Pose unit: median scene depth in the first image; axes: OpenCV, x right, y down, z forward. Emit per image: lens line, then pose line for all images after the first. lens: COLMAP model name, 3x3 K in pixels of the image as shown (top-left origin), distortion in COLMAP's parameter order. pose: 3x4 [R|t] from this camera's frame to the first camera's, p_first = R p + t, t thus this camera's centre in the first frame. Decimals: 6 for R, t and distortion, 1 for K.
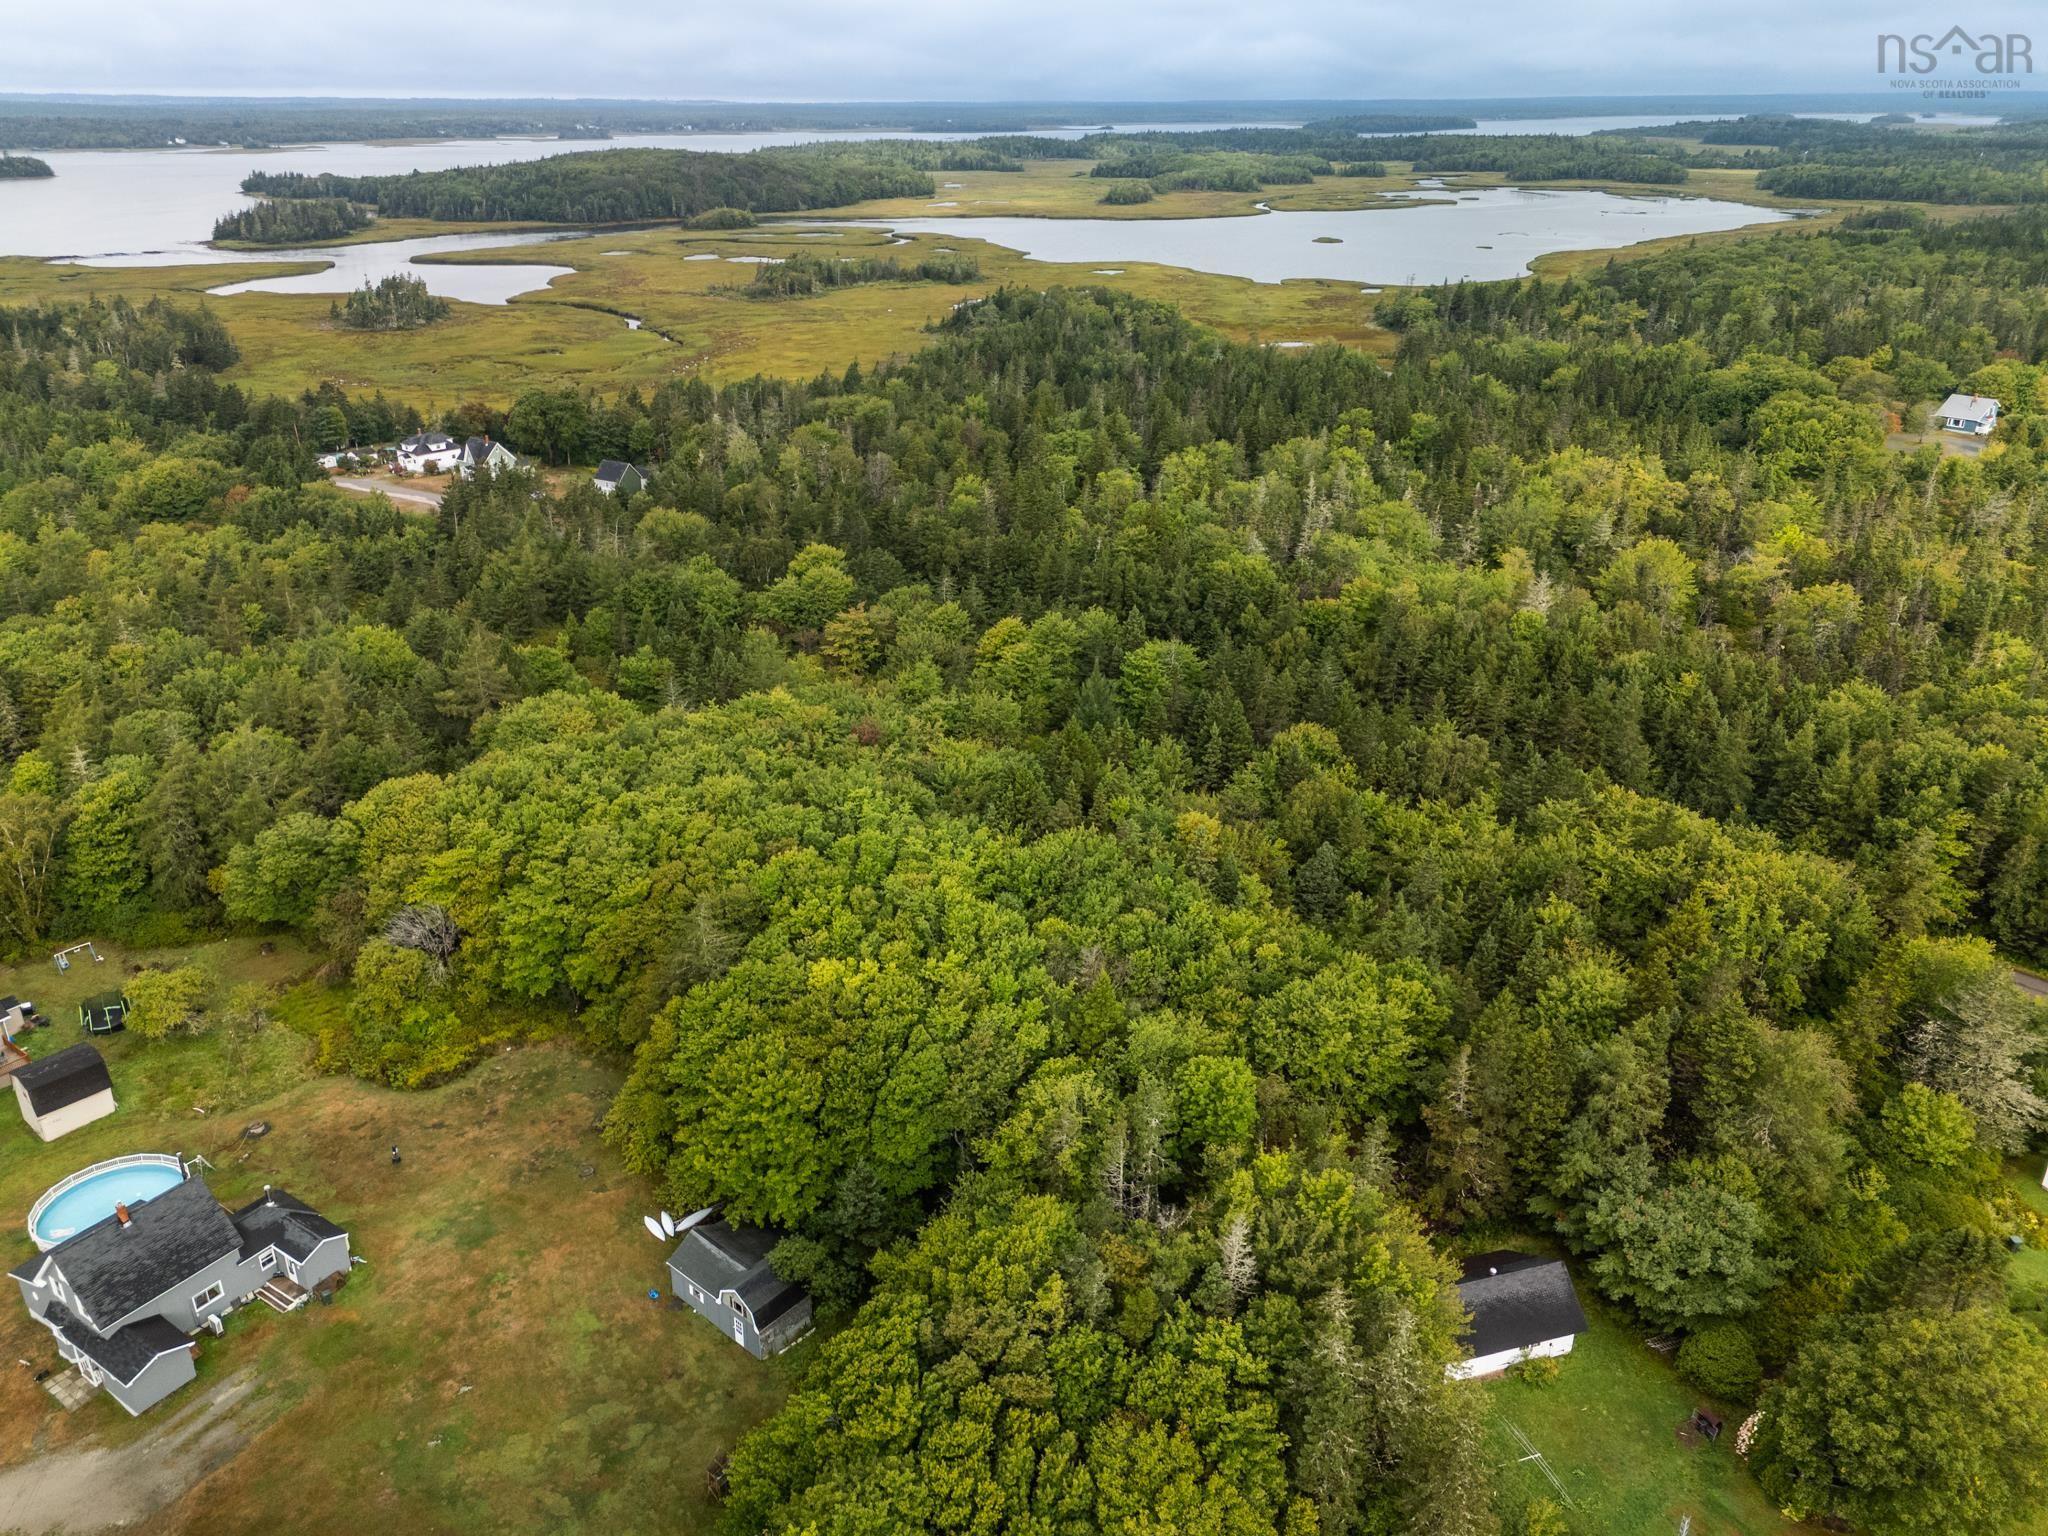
lens RADIAL K [[1492.4, 0, 1024.0], [0, 1492.4, 768.0], [0, 0, 1]] dist [0.082804, -0.070765]
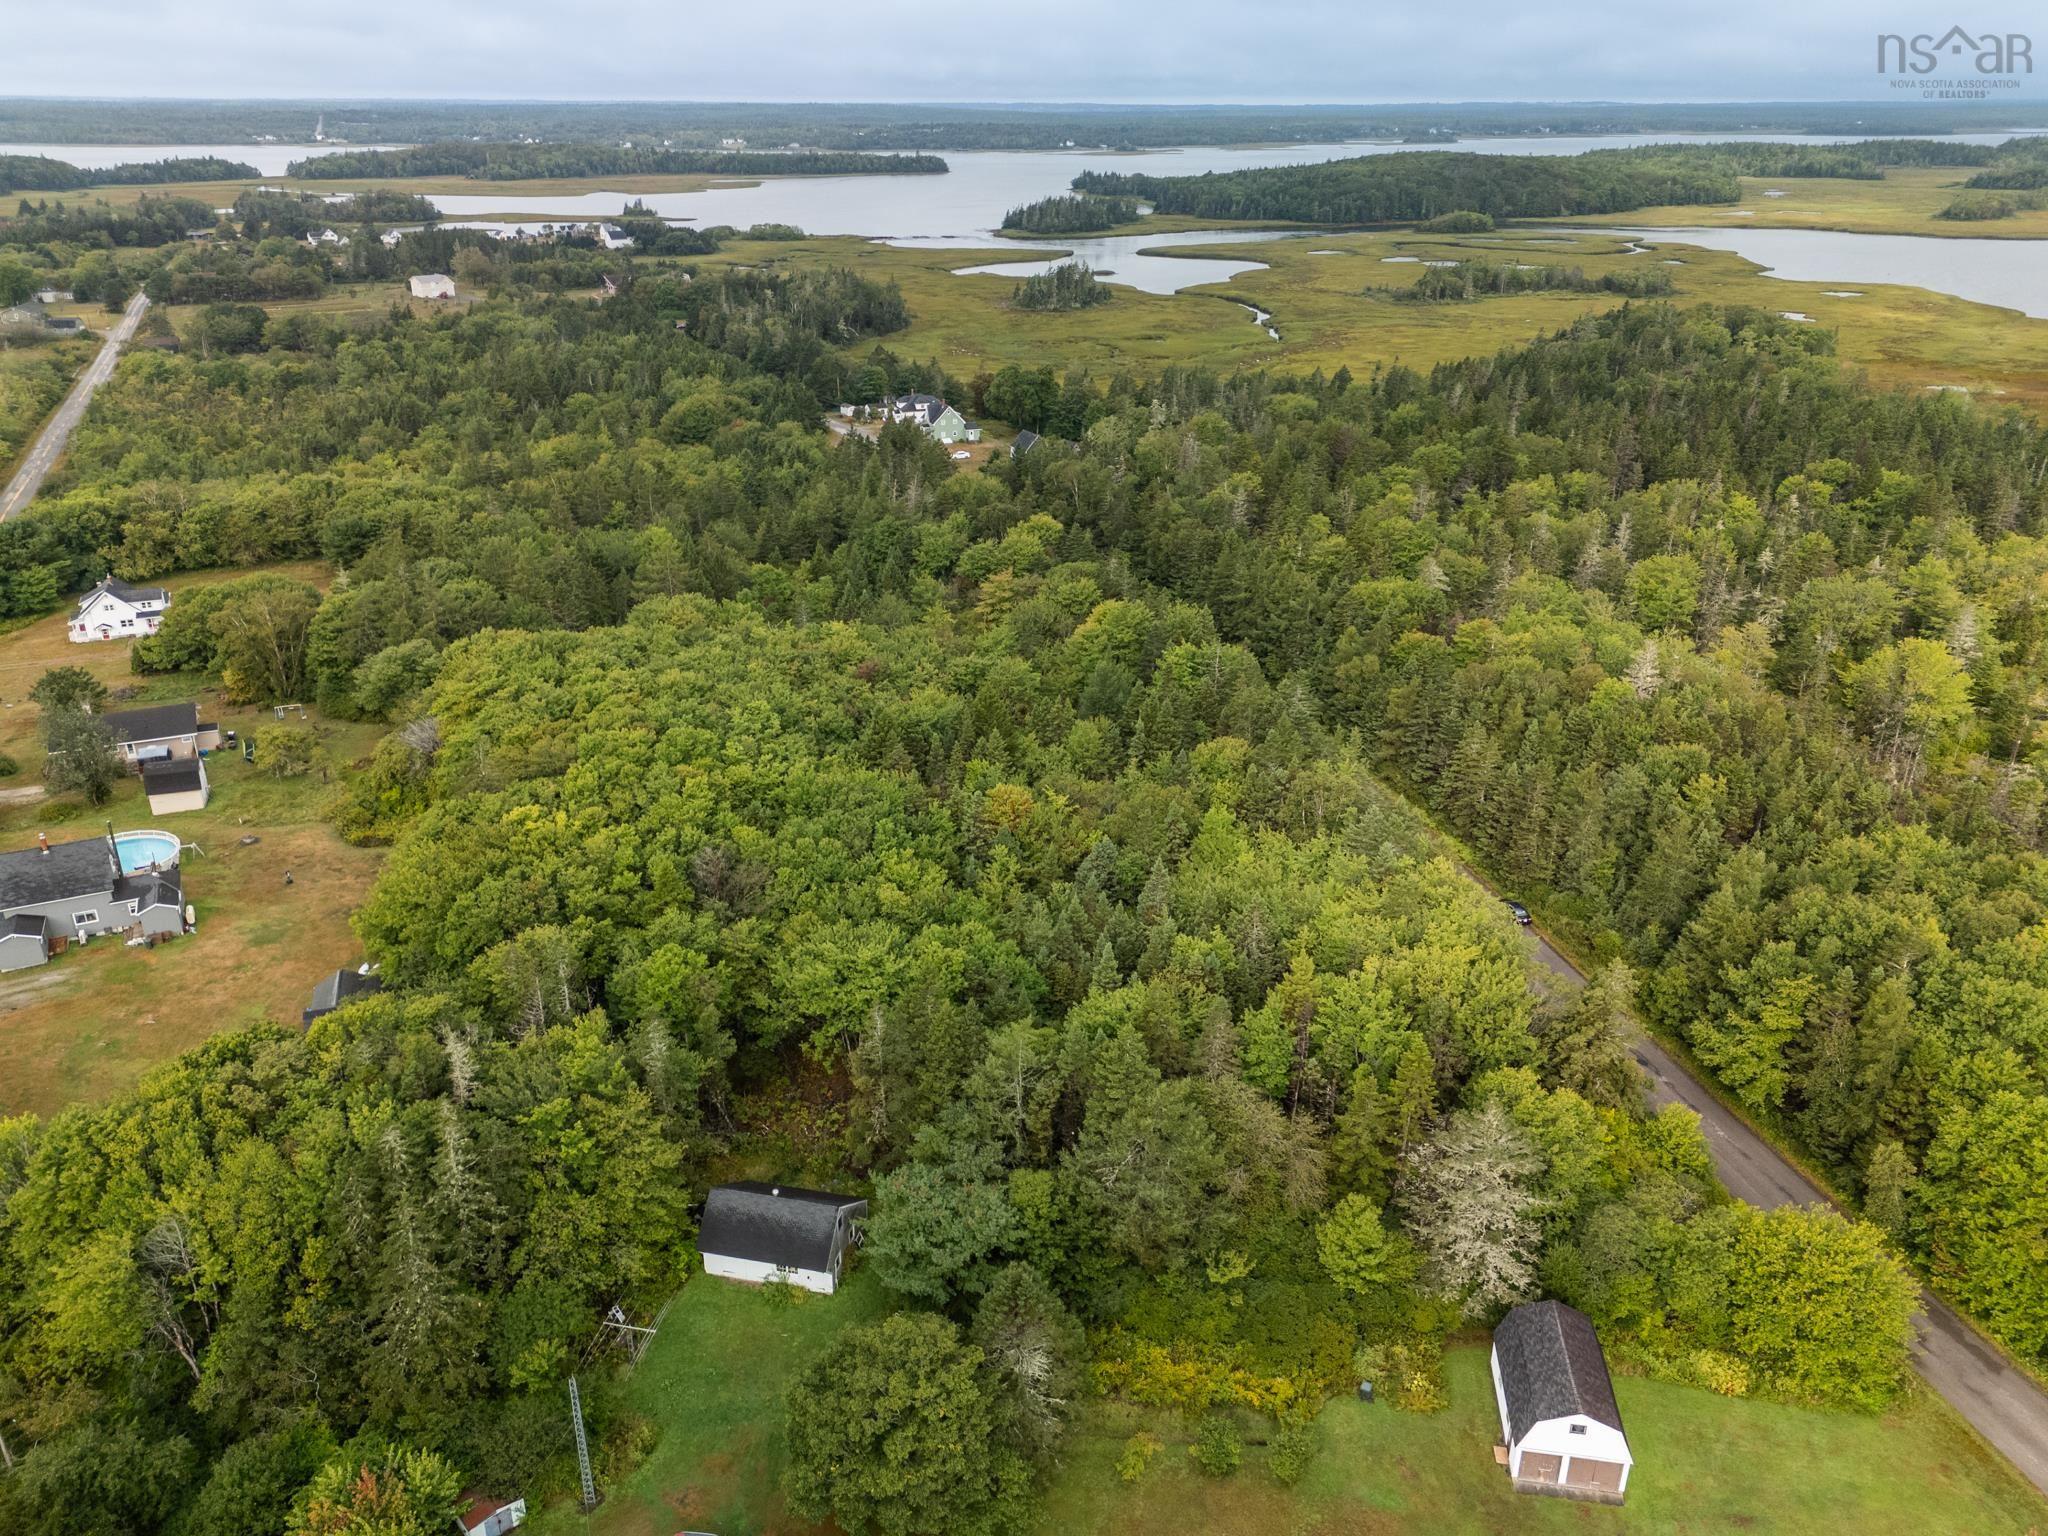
lens RADIAL K [[1492.4, 0, 1024.0], [0, 1492.4, 768.0], [0, 0, 1]] dist [0.082804, -0.070765]
pose [[0.864375, 0.206869, -0.458324, 0.064956], [-0.207865, 0.976933, 0.048926, -0.003646], [0.457873, 0.052979, 0.887437, 0.008704]]
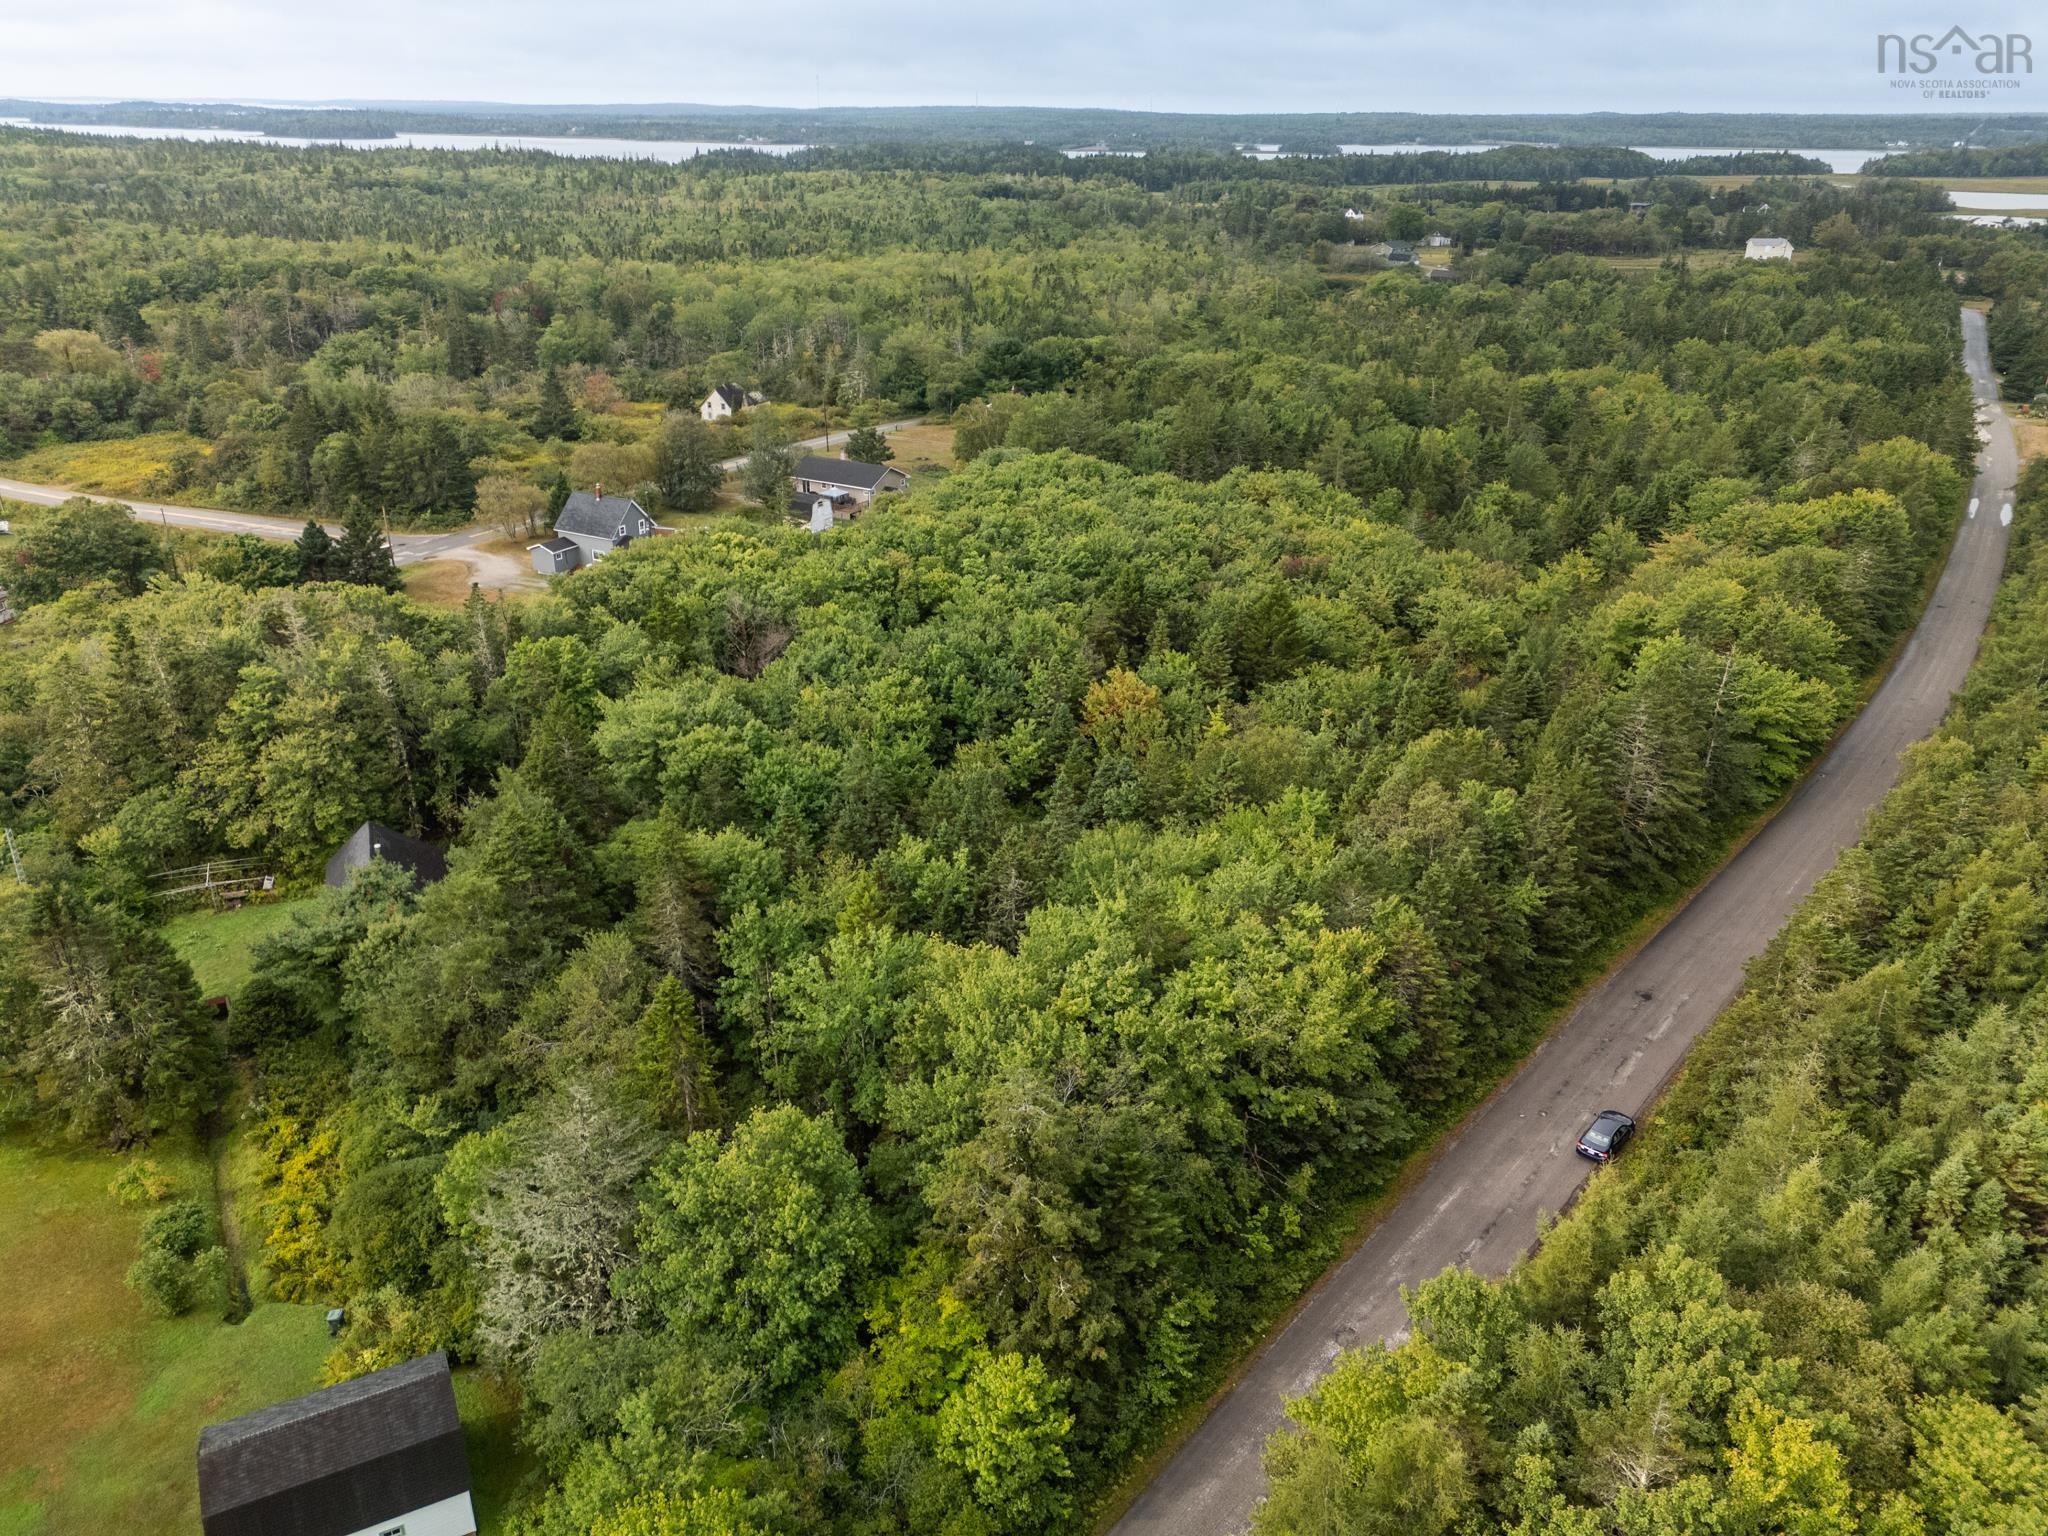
lens RADIAL K [[1492.4, 0, 1024.0], [0, 1492.4, 768.0], [0, 0, 1]] dist [0.082804, -0.070765]
pose [[0.092638, 0.399261, -0.912145, 0.095035], [-0.410749, 0.849829, 0.330268, -0.018461], [0.907030, 0.344067, 0.242722, 0.082595]]
